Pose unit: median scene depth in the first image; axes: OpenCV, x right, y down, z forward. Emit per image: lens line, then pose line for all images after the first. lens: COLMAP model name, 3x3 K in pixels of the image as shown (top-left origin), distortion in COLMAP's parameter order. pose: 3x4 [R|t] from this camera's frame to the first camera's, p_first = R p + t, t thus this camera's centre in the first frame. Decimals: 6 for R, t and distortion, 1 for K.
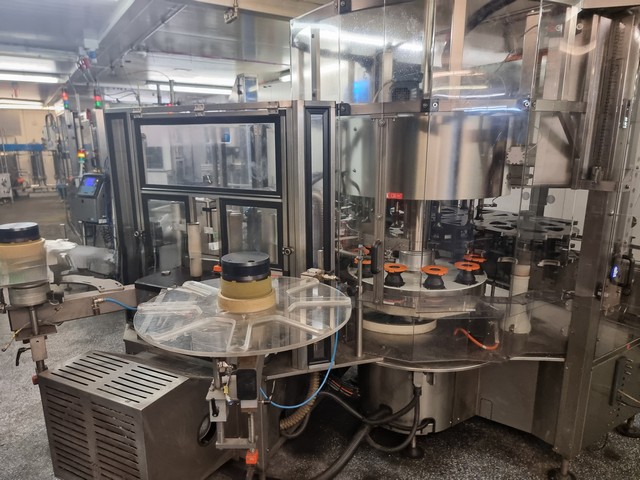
lens RADIAL K [[445.1, 0, 319.0], [0, 445.1, 248.4], [0, 0, 1]] dist [0.072759, -0.067055]
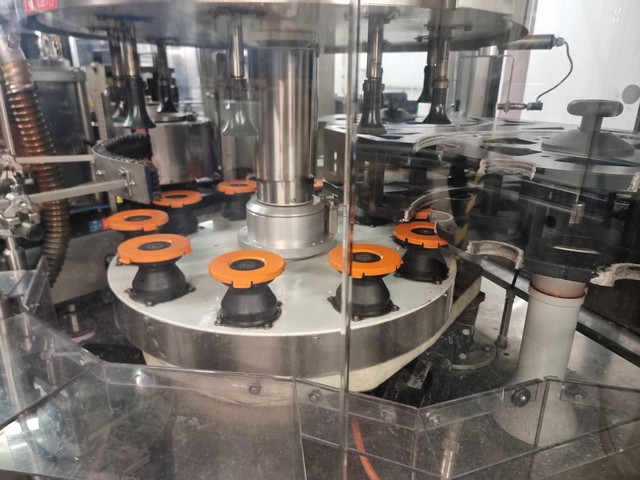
lens RADIAL K [[445.1, 0, 319.0], [0, 445.1, 248.4], [0, 0, 1]] dist [0.072759, -0.067055]
pose [[0.975039, 0.084528, -0.205312, 0.375643], [-0.058183, 0.989656, 0.131131, -0.012185], [0.214273, -0.115912, 0.969872, 0.689723]]
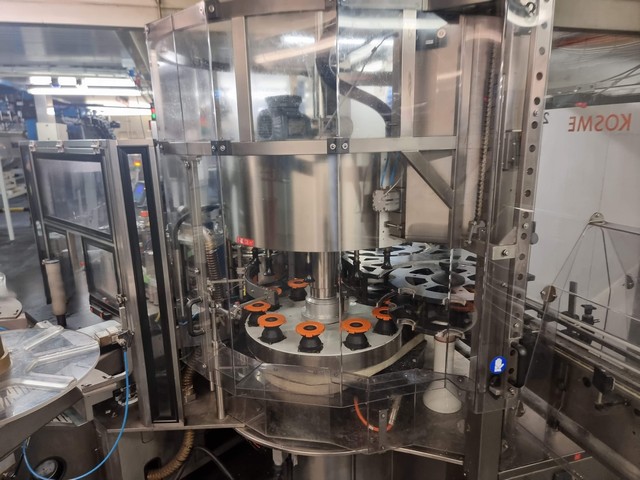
lens RADIAL K [[445.1, 0, 319.0], [0, 445.1, 248.4], [0, 0, 1]] dist [0.072759, -0.067055]
pose [[0.958294, 0.051248, -0.281151, 0.502084], [-0.045858, 0.998617, 0.025719, -0.125260], [0.282081, -0.011754, 0.959319, 0.199233]]
